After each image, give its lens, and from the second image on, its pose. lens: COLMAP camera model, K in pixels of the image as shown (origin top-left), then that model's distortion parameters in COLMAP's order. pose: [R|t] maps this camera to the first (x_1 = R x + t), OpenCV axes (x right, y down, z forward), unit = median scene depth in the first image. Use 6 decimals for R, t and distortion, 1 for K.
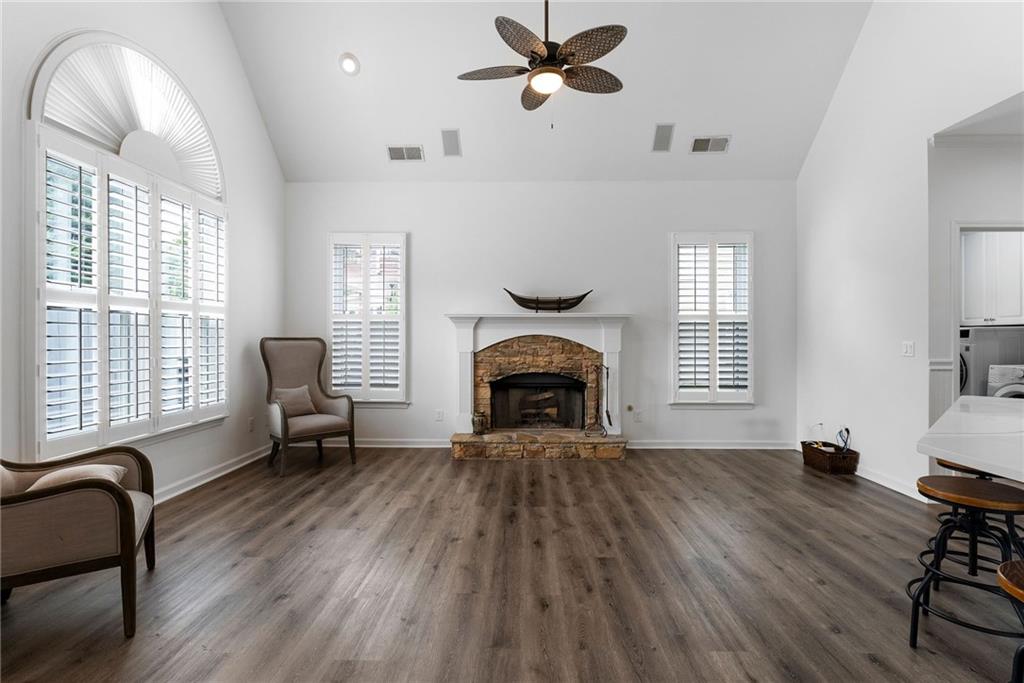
lens RADIAL K [[481.9, 0, 511.8], [0, 481.9, 344.7], [0, 0, 1]] dist [-0.005743, -0.000826]
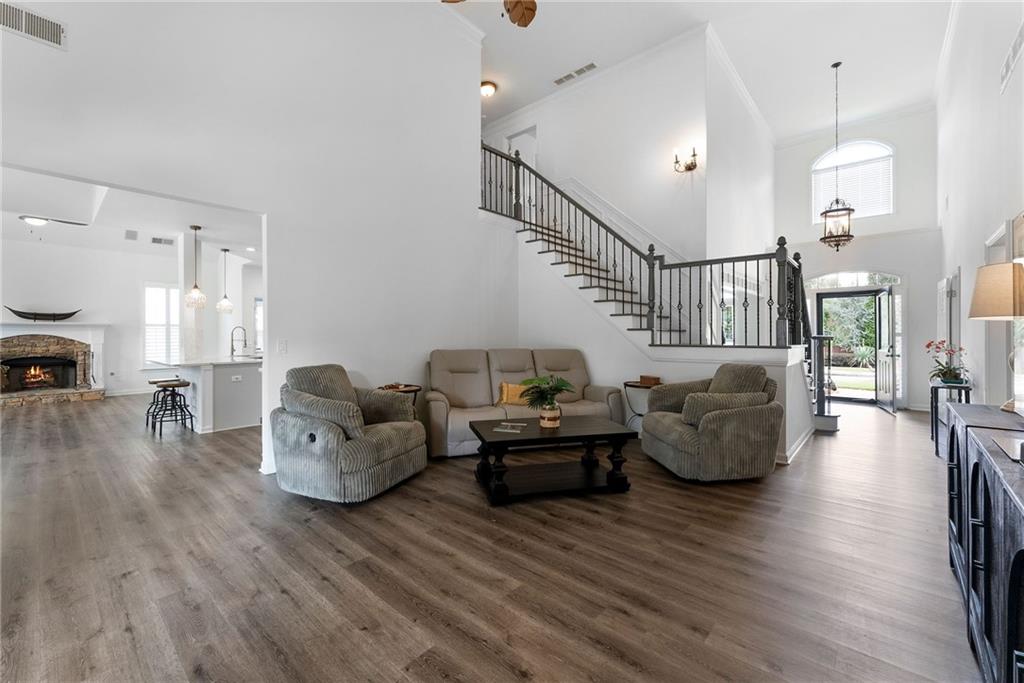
lens RADIAL K [[412.6, 0, 514.7], [0, 412.6, 336.4], [0, 0, 1]] dist [-0.007105, -0.000589]
pose [[0.643724, -0.002843, 0.765253, 0.039345], [0.008982, 0.999952, -0.003840, 0.007396], [-0.765205, 0.009345, 0.643719, -1.224938]]
